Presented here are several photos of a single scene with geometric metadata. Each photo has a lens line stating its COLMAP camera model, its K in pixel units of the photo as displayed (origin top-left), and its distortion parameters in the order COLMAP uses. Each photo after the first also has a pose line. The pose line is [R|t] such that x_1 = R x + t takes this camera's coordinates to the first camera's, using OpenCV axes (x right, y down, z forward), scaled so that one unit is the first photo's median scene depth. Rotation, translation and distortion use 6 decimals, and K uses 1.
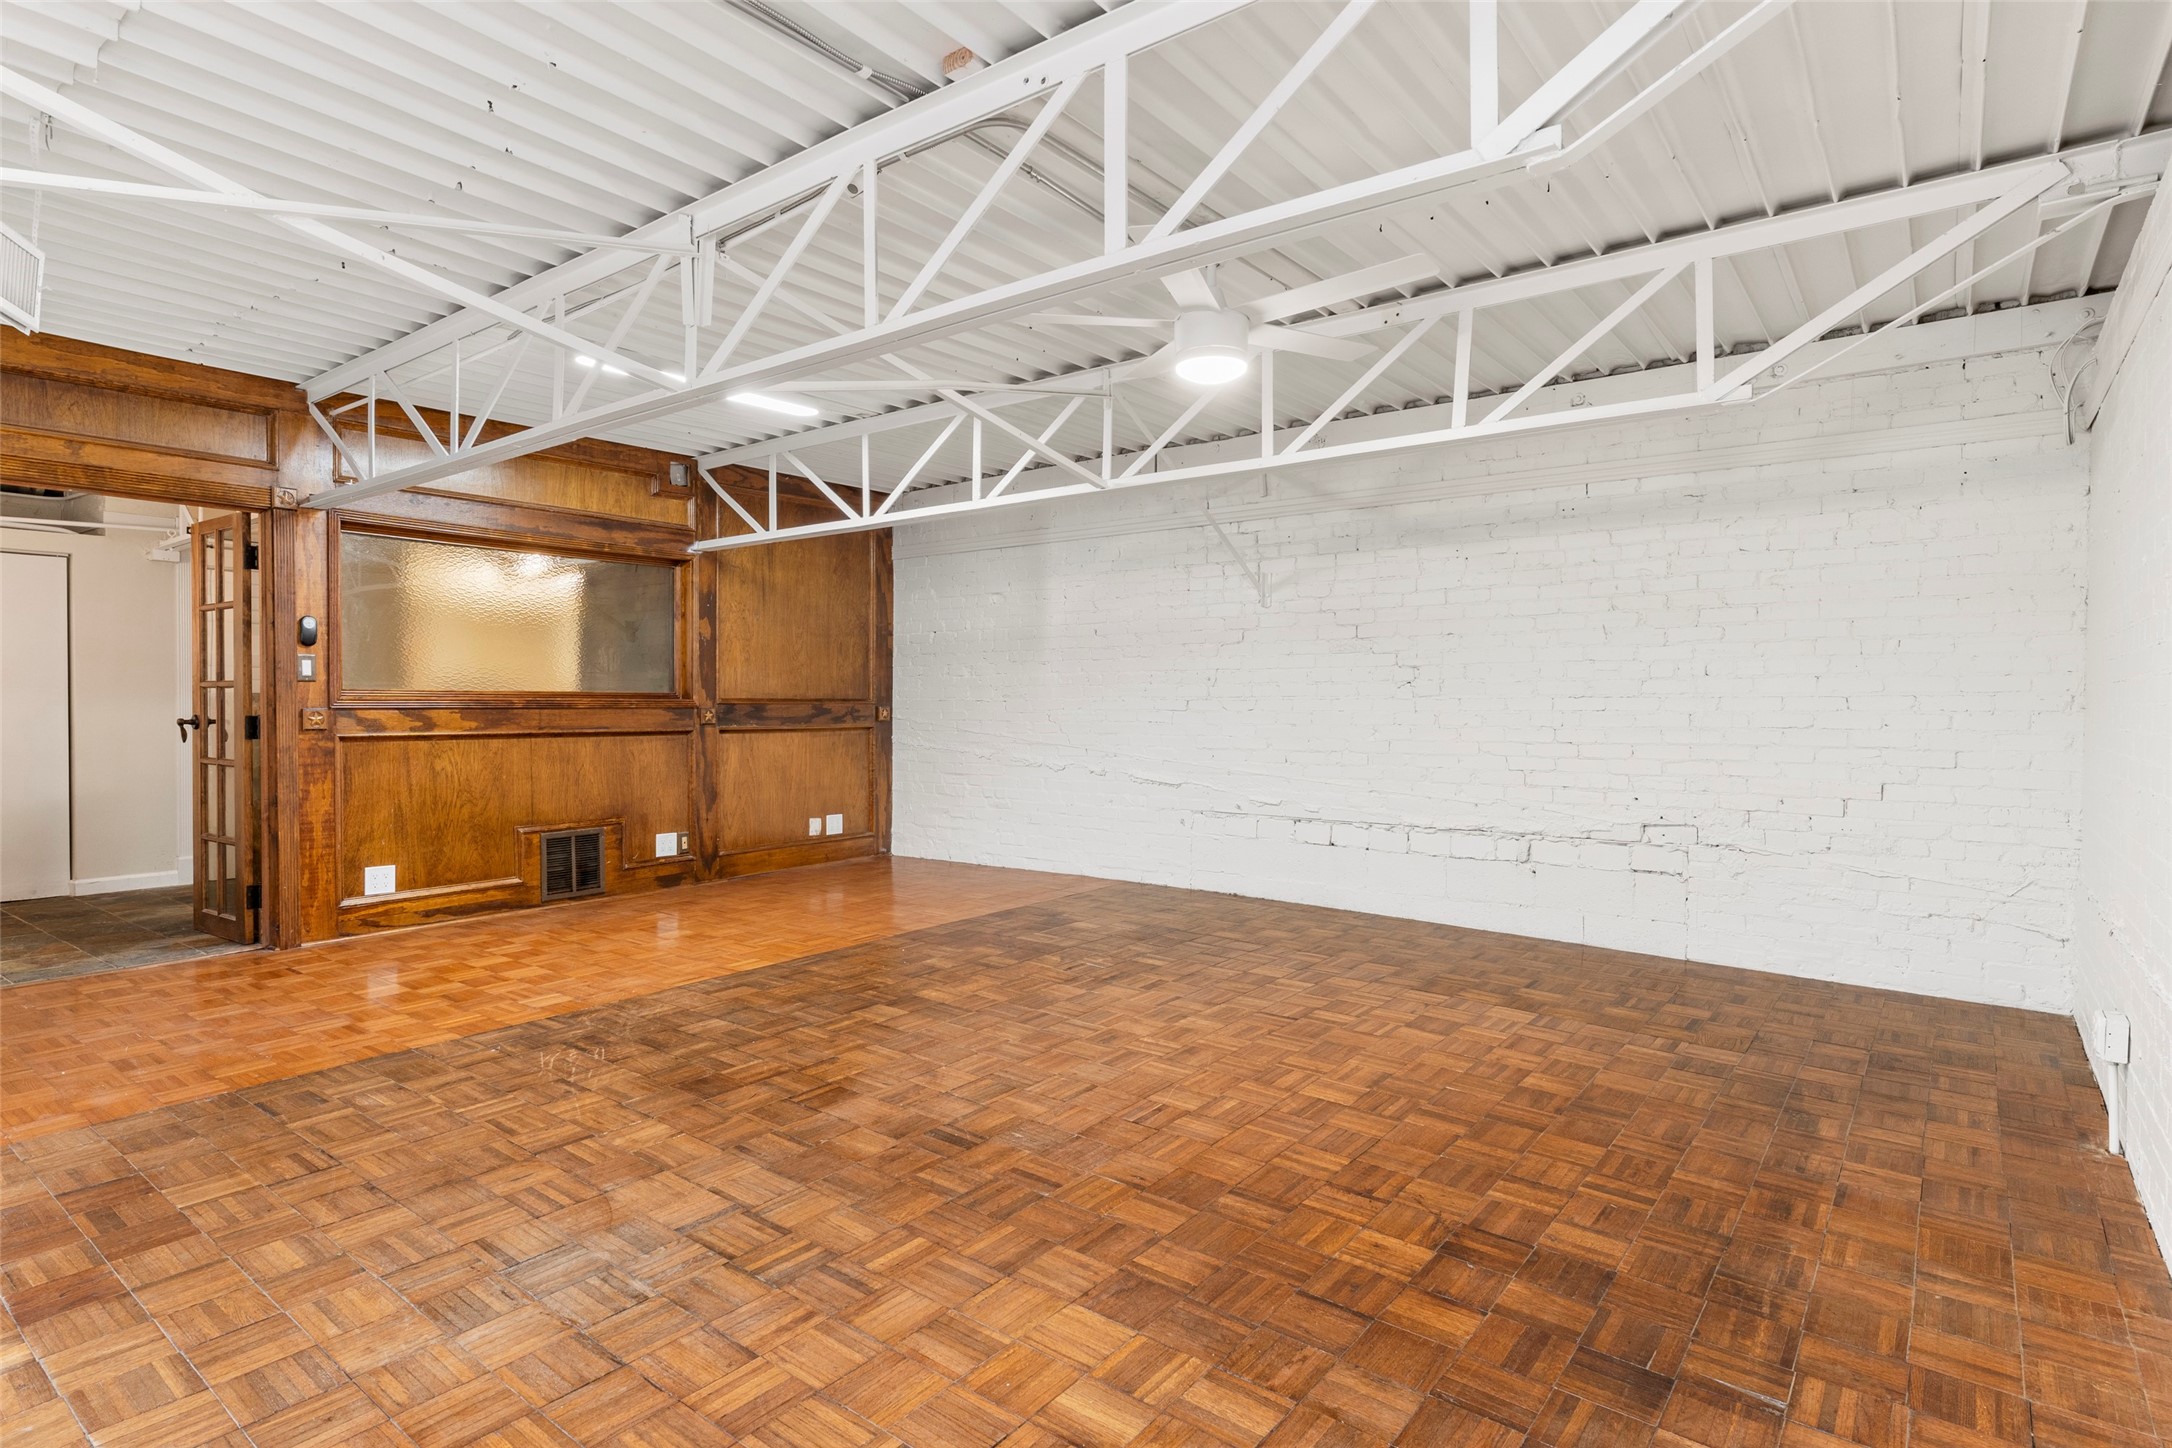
lens RADIAL K [[1107.4, 0, 1076.2], [0, 1107.4, 713.7], [0, 0, 1]] dist [0.001300, 0.000078]
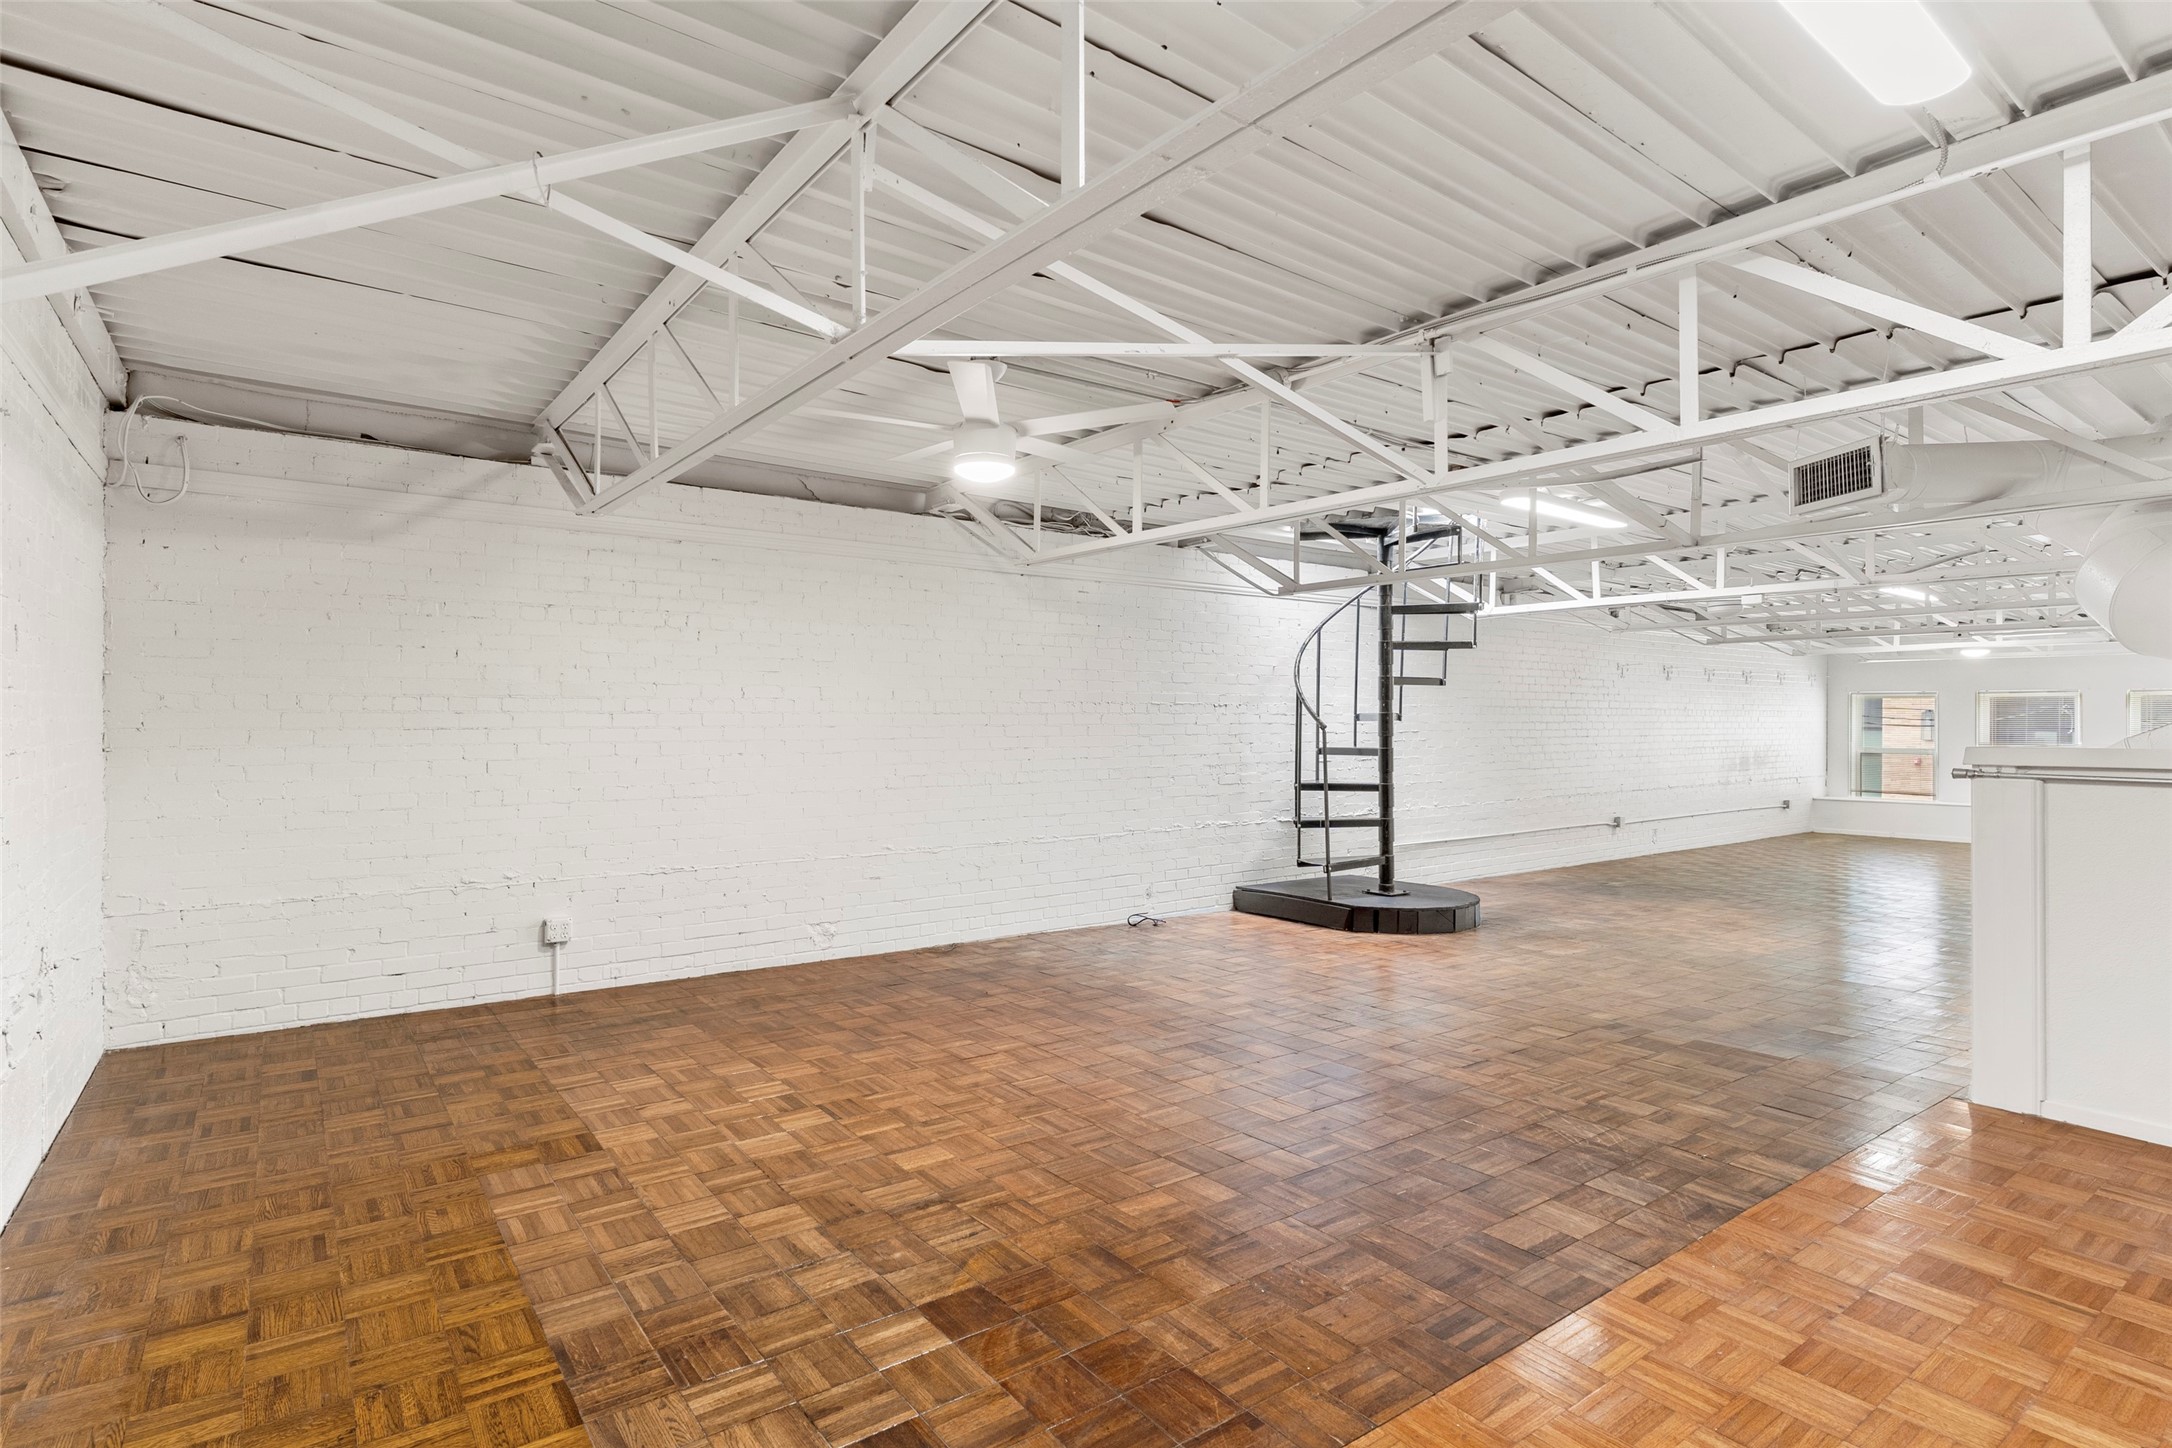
lens RADIAL K [[1089.8, 0, 1089.3], [0, 1089.8, 723.6], [0, 0, 1]] dist [0.005320, -0.000915]
pose [[-0.965190, -0.006993, 0.261454, -0.313329], [-0.003617, 0.999904, 0.013389, -0.064449], [-0.261523, 0.011978, -0.965123, 2.265013]]
